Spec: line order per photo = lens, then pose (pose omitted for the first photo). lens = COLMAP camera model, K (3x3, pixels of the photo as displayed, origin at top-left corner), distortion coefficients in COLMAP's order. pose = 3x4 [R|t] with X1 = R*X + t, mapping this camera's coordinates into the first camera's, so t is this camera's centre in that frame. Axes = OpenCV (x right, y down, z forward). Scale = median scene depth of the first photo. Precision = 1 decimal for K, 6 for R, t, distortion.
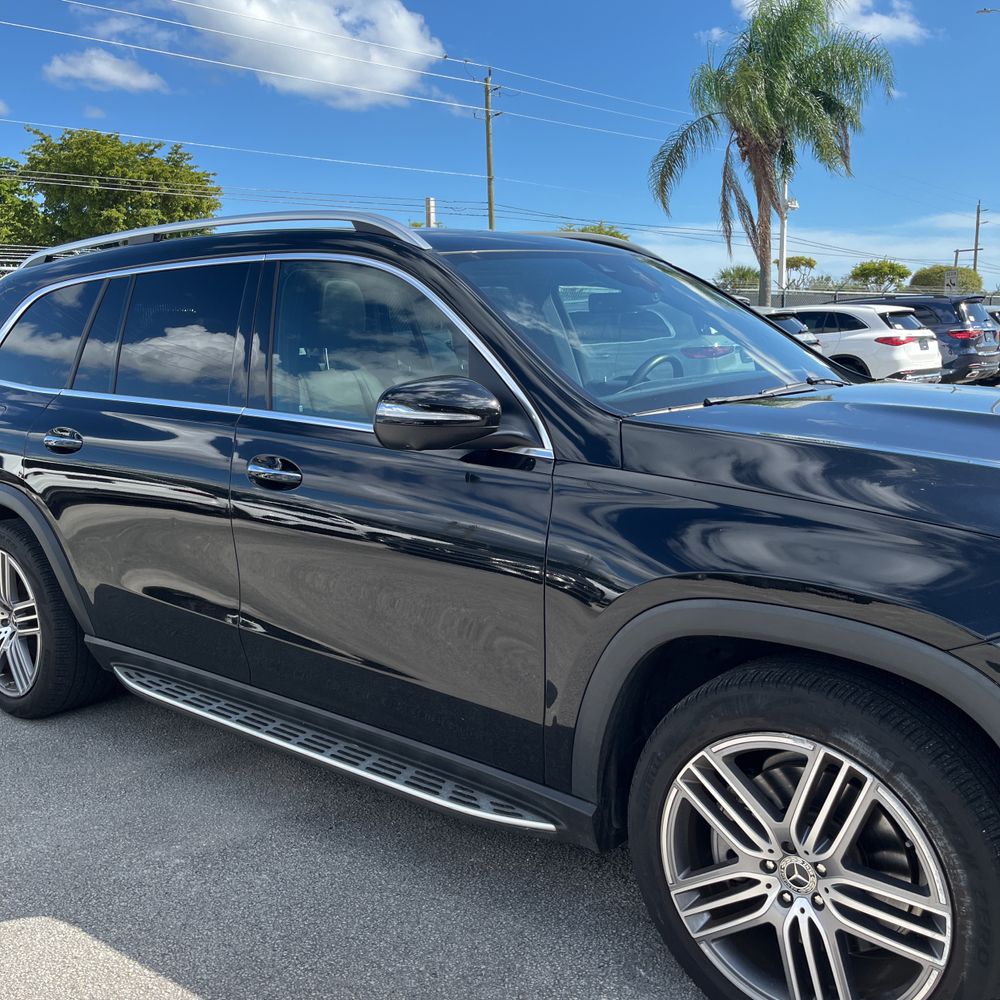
lens RADIAL K [[1031.5, 0, 496.0], [0, 1031.5, 494.1], [0, 0, 1]] dist [0.038575, 0.000000]
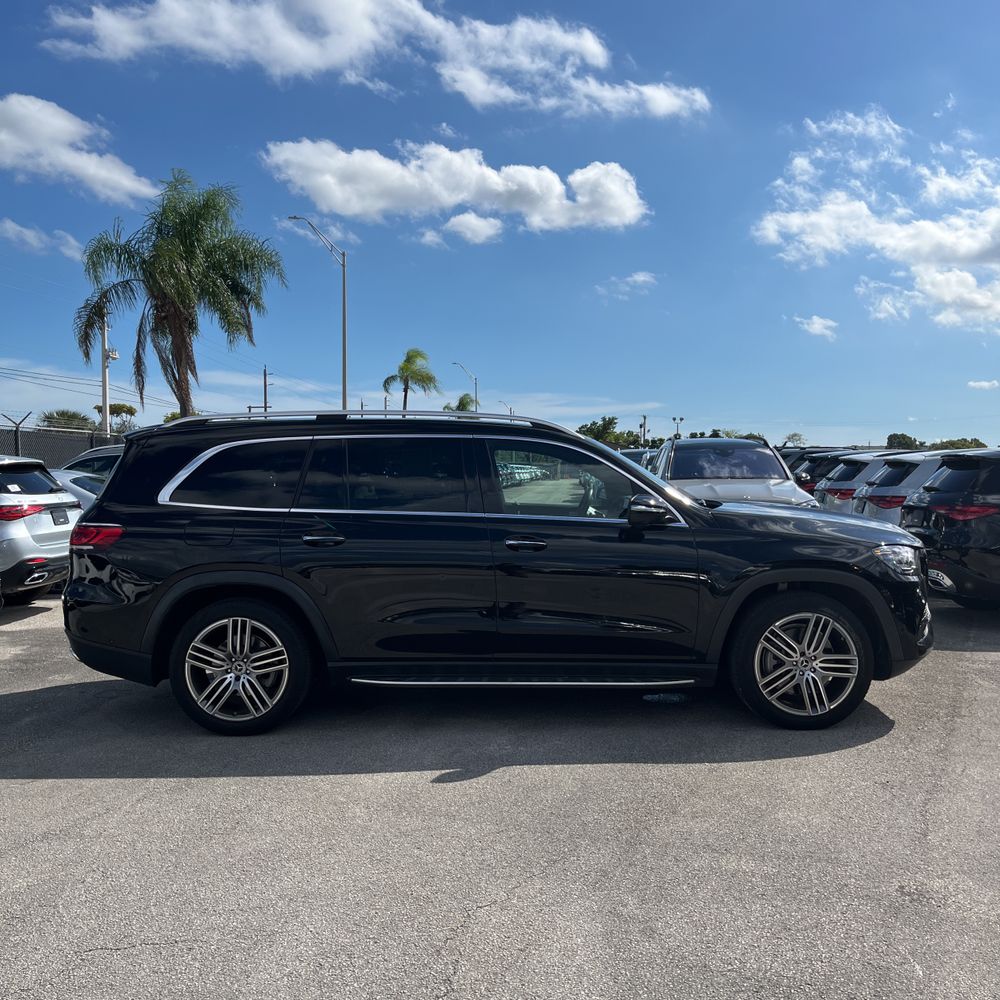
lens RADIAL K [[1031.5, 0, 499.7], [0, 1031.5, 501.5], [0, 0, 1]] dist [0.038575, 0.000000]
pose [[0.777144, -0.005170, 0.629302, -0.190284], [0.087414, 0.991160, -0.099808, 0.011753], [-0.623223, 0.132575, 0.770725, -0.065242]]
